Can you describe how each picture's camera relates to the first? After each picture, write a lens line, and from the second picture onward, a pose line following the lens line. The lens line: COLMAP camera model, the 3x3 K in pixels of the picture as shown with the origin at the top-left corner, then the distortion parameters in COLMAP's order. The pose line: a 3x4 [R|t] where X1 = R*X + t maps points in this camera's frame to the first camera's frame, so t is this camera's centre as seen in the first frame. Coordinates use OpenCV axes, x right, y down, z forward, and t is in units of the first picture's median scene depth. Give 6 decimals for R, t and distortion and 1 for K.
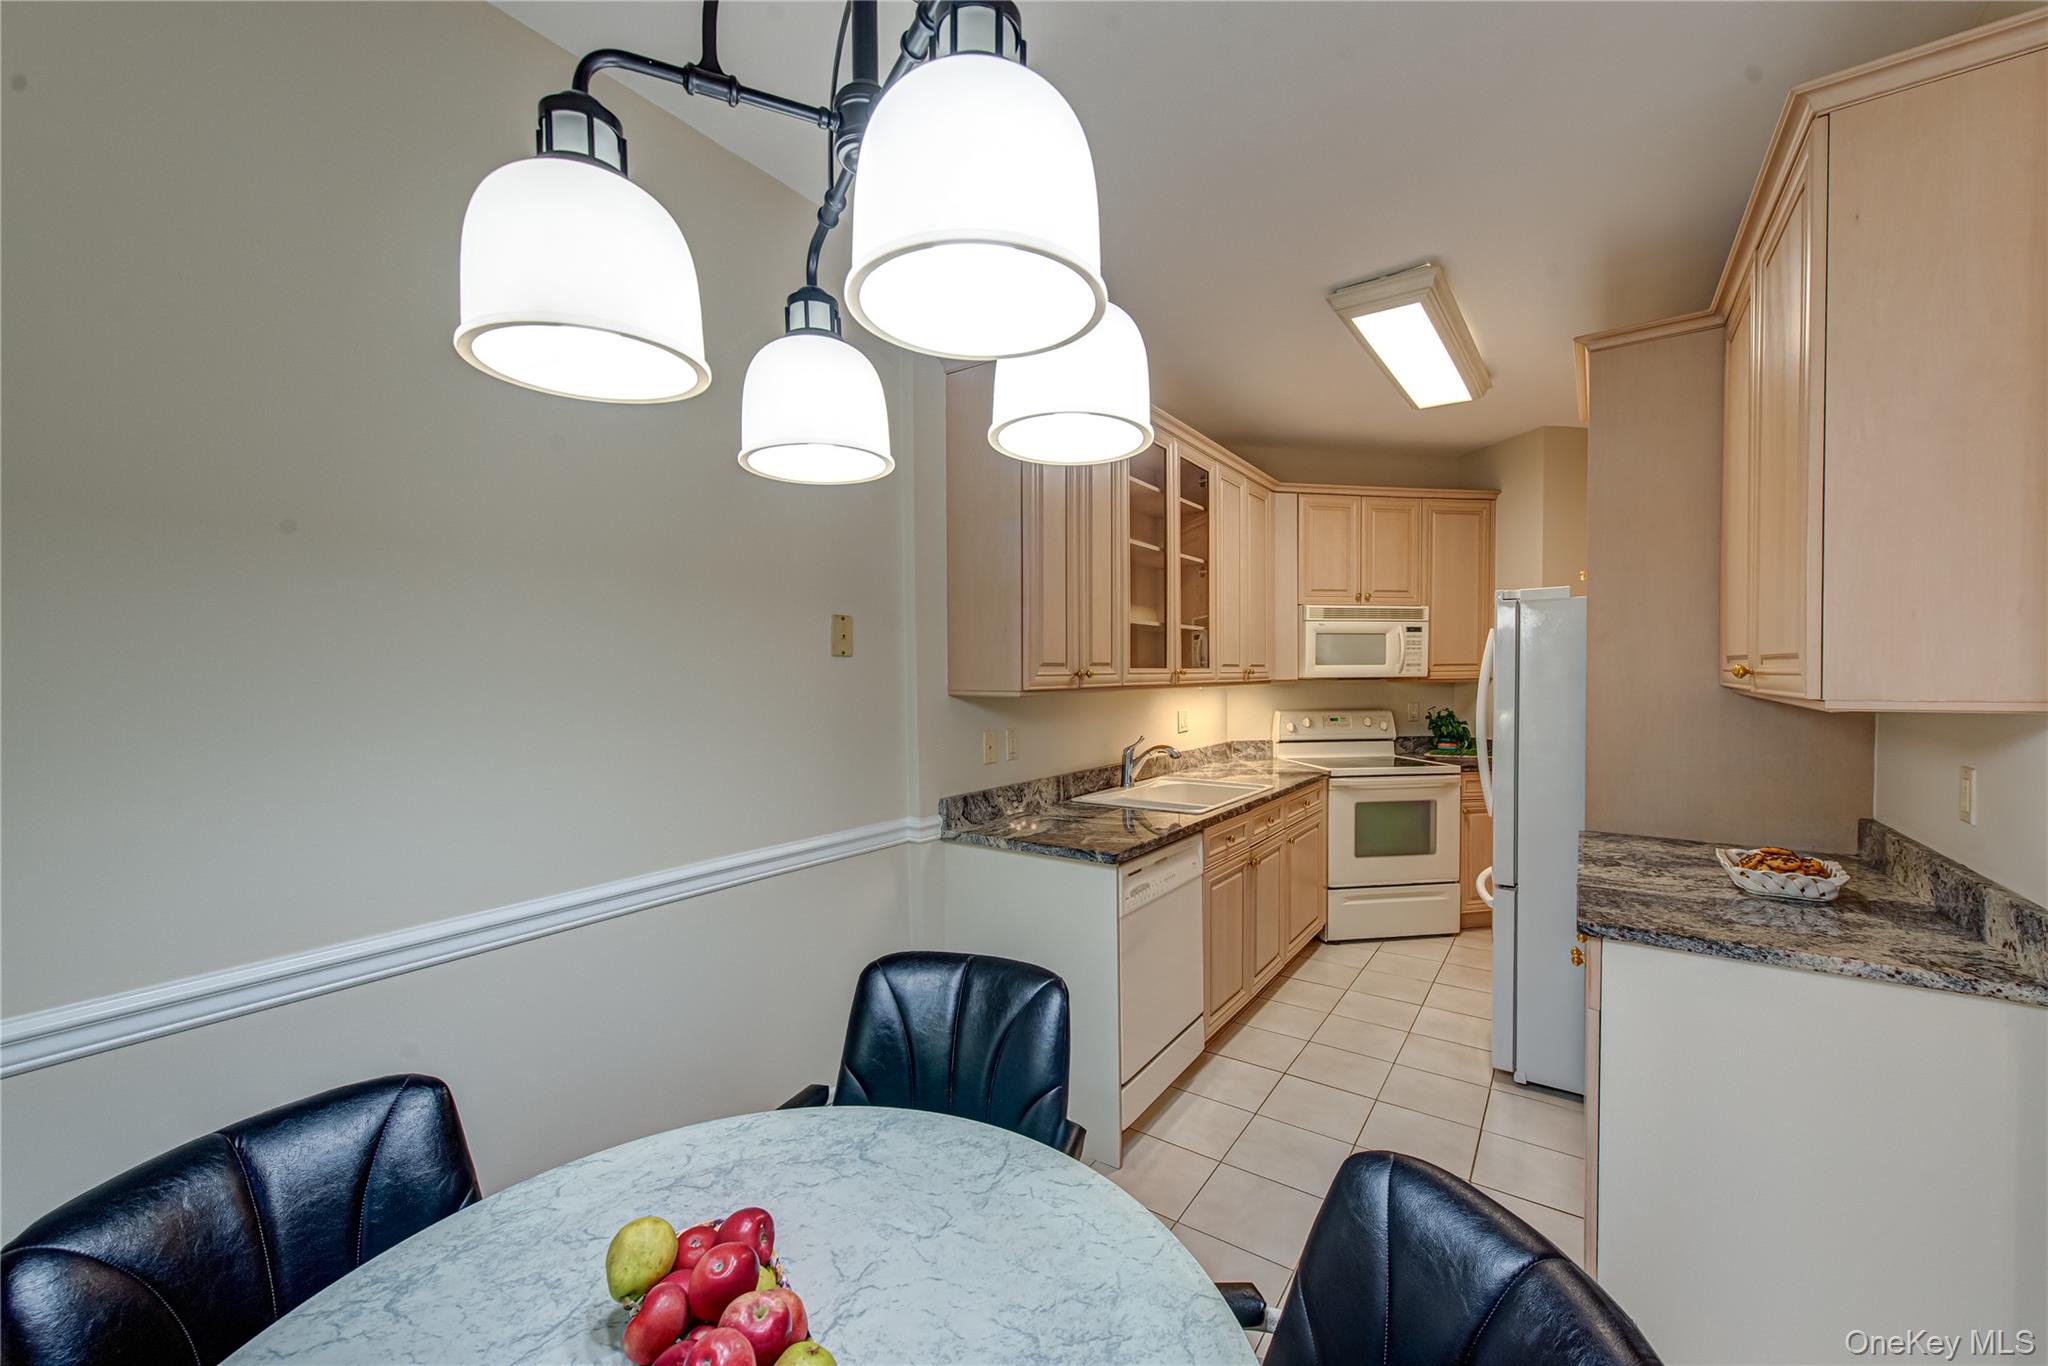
lens RADIAL K [[795.9, 0, 1025.5], [0, 795.9, 681.3], [0, 0, 1]] dist [-0.001030, -0.000278]
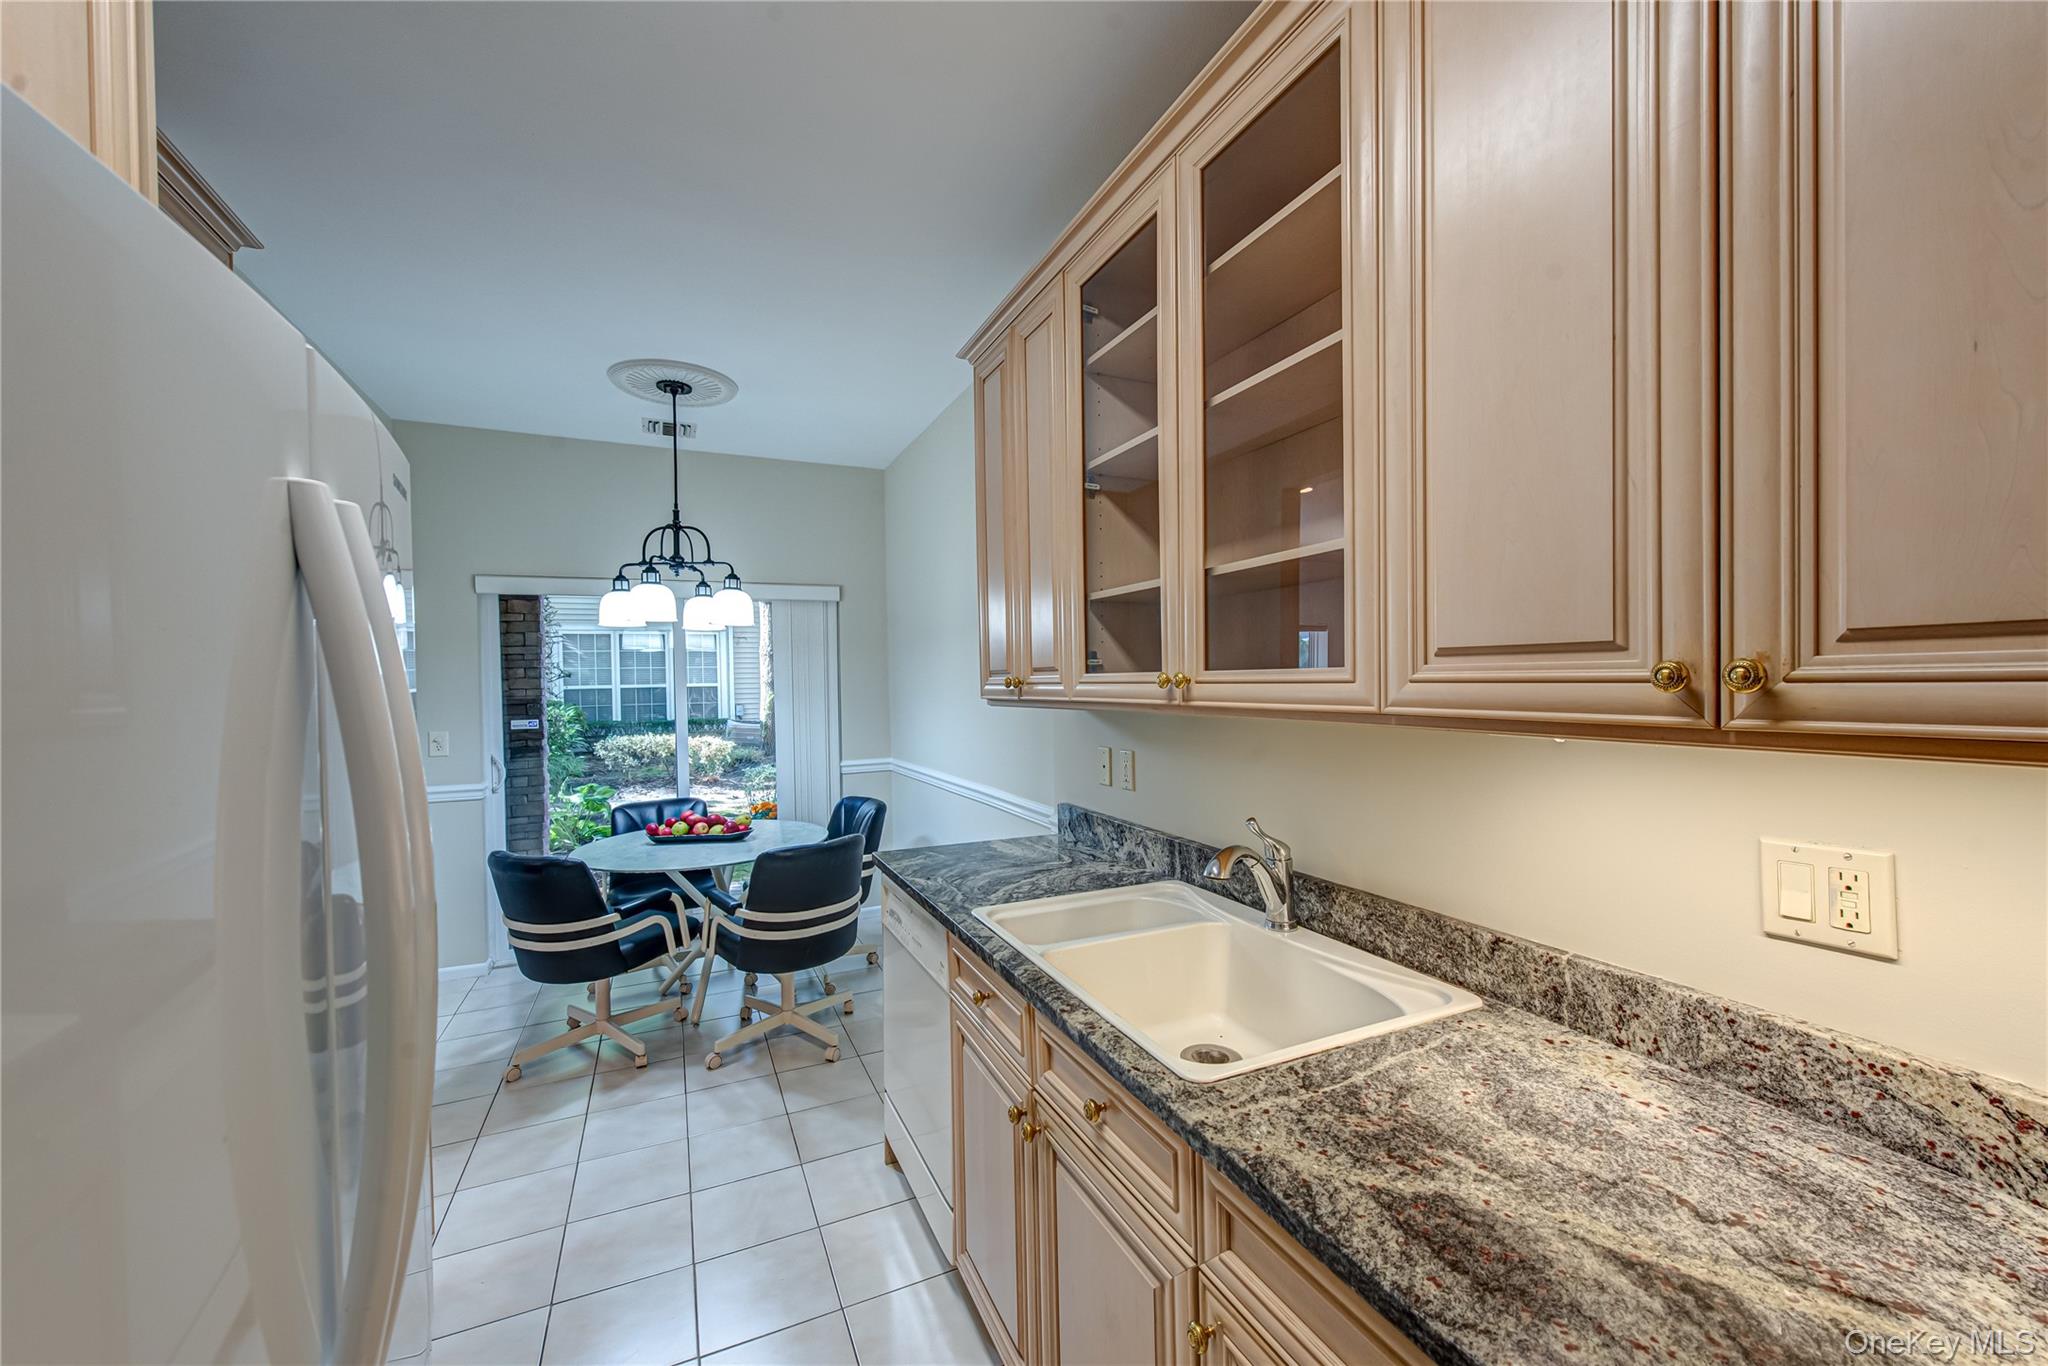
lens RADIAL K [[795.9, 0, 1018.4], [0, 795.9, 682.4], [0, 0, 1]] dist [-0.001030, -0.000278]
pose [[-0.513061, 0.026372, -0.857947, 0.458151], [0.021861, 0.999605, 0.017653, -0.014345], [0.858074, -0.009699, -0.513435, 0.855110]]
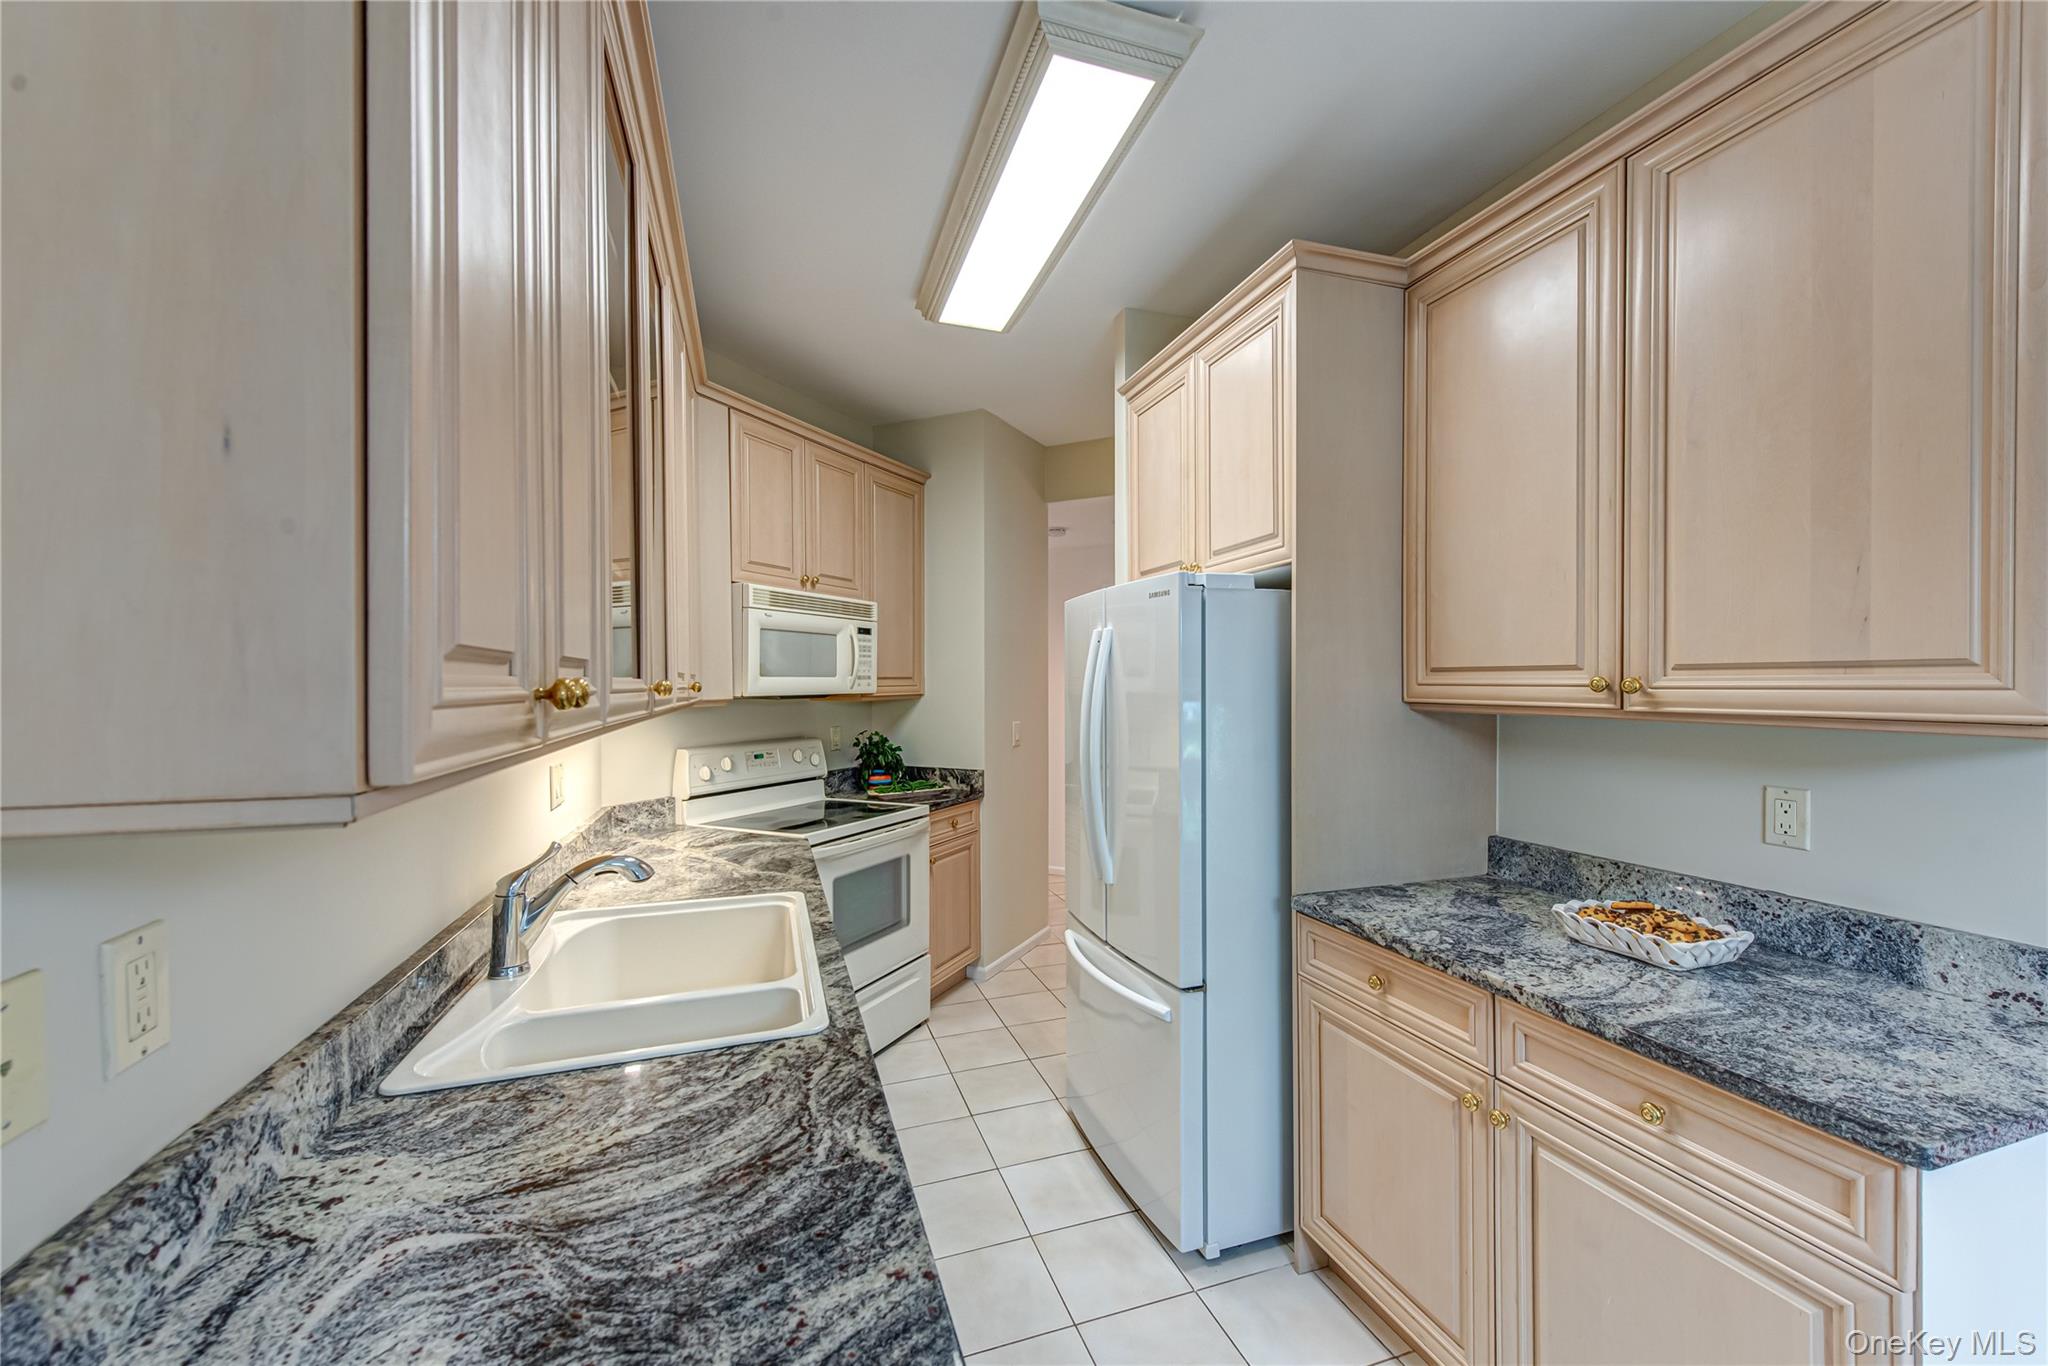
lens RADIAL K [[795.9, 0, 1036.2], [0, 795.9, 690.3], [0, 0, 1]] dist [-0.001030, -0.000278]
pose [[0.583023, -0.004756, 0.812442, -0.032889], [0.011221, 0.999935, -0.002199, -0.005170], [-0.812378, 0.010399, 0.583038, 0.424978]]
